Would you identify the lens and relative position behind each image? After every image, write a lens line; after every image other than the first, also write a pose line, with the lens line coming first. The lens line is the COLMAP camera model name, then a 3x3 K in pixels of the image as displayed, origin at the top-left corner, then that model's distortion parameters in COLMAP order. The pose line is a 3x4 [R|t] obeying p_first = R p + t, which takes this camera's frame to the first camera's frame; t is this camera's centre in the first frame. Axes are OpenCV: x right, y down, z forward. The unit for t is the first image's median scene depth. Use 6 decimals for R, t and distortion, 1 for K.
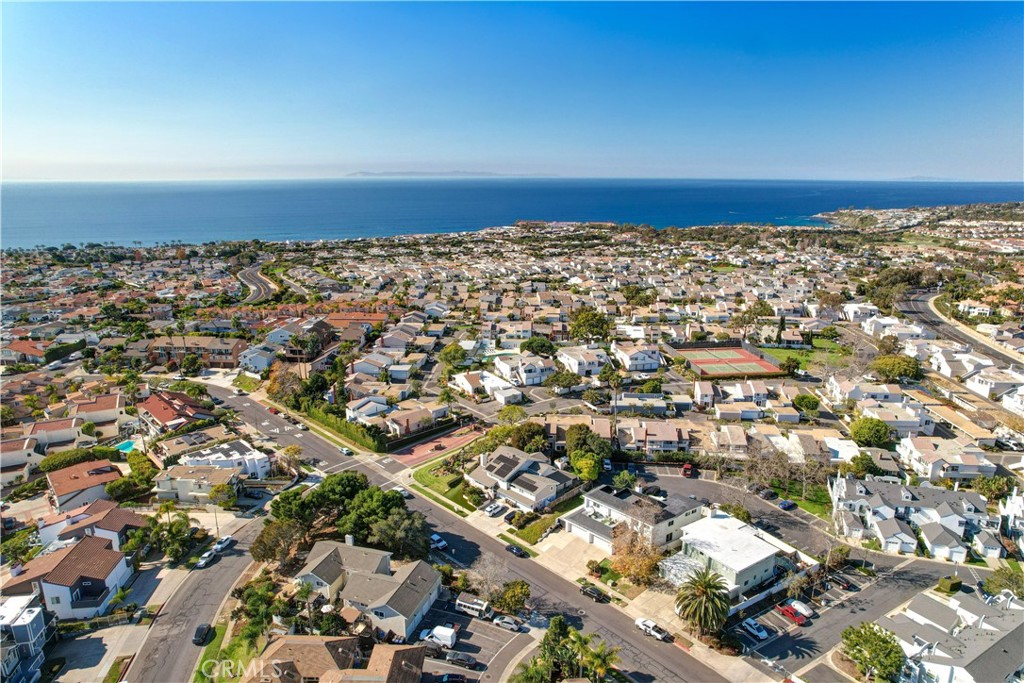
lens RADIAL K [[663.8, 0, 513.5], [0, 663.8, 342.0], [0, 0, 1]] dist [-0.049964, 0.029858]
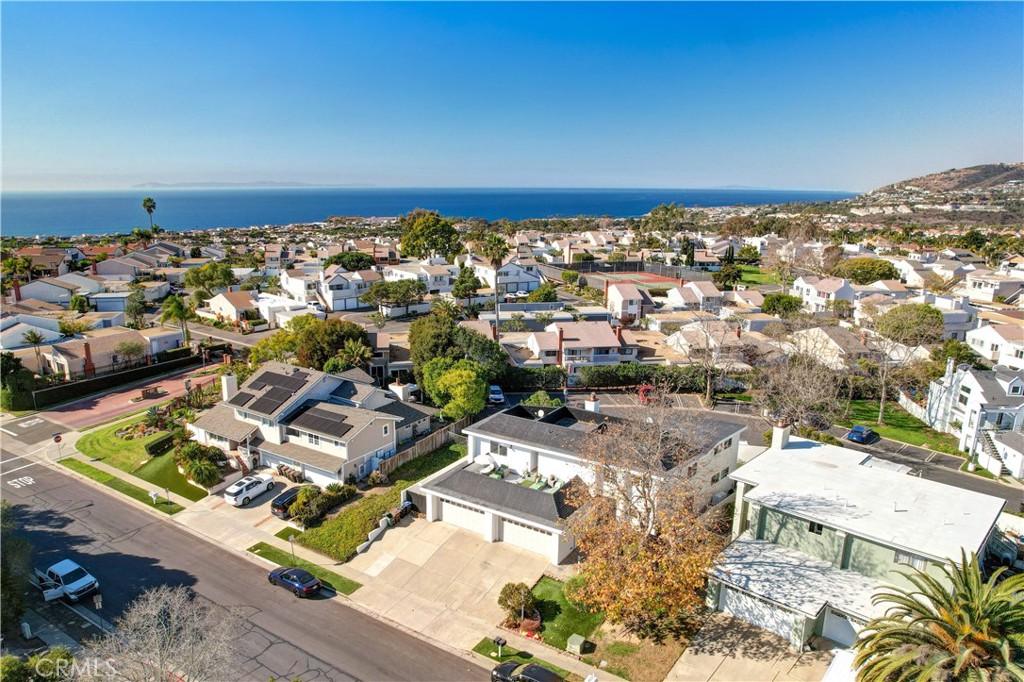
lens RADIAL K [[713.3, 0, 473.6], [0, 713.3, 346.1], [0, 0, 1]] dist [-0.049168, 0.011813]
pose [[0.980205, -0.046749, 0.192388, 0.026810], [0.051859, 0.998421, -0.021607, 0.177240], [-0.191074, 0.031156, 0.981081, 0.528079]]
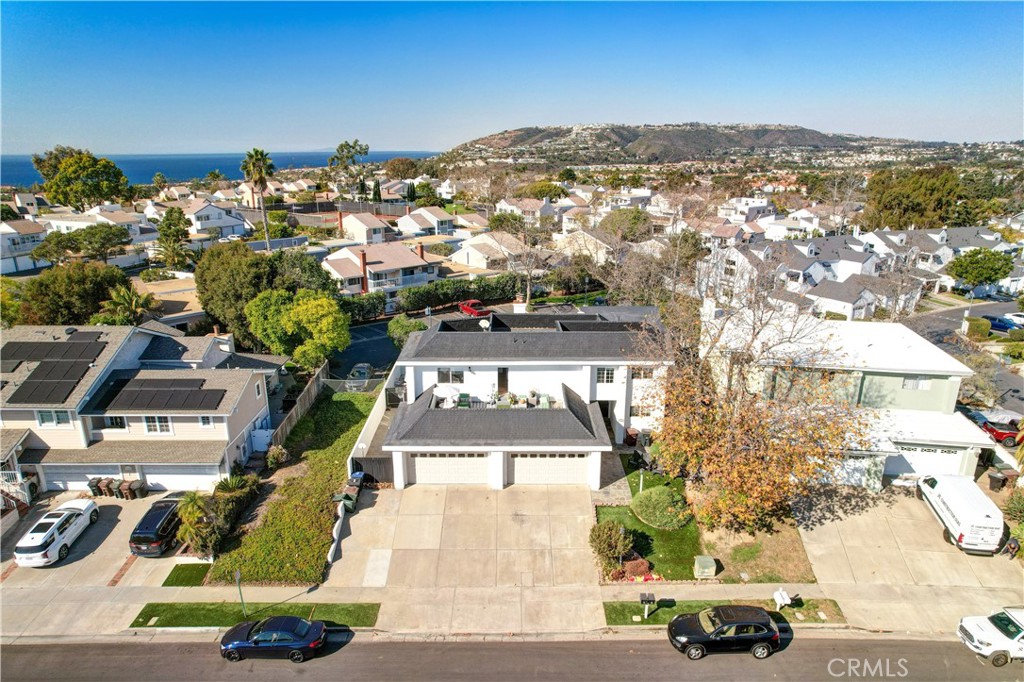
lens RADIAL K [[663.8, 0, 519.9], [0, 663.8, 337.8], [0, 0, 1]] dist [-0.049964, 0.029858]
pose [[0.688503, -0.207286, 0.694979, -0.062790], [0.185894, 0.976710, 0.107154, 0.185421], [-0.701004, 0.055416, 0.711001, 0.693254]]
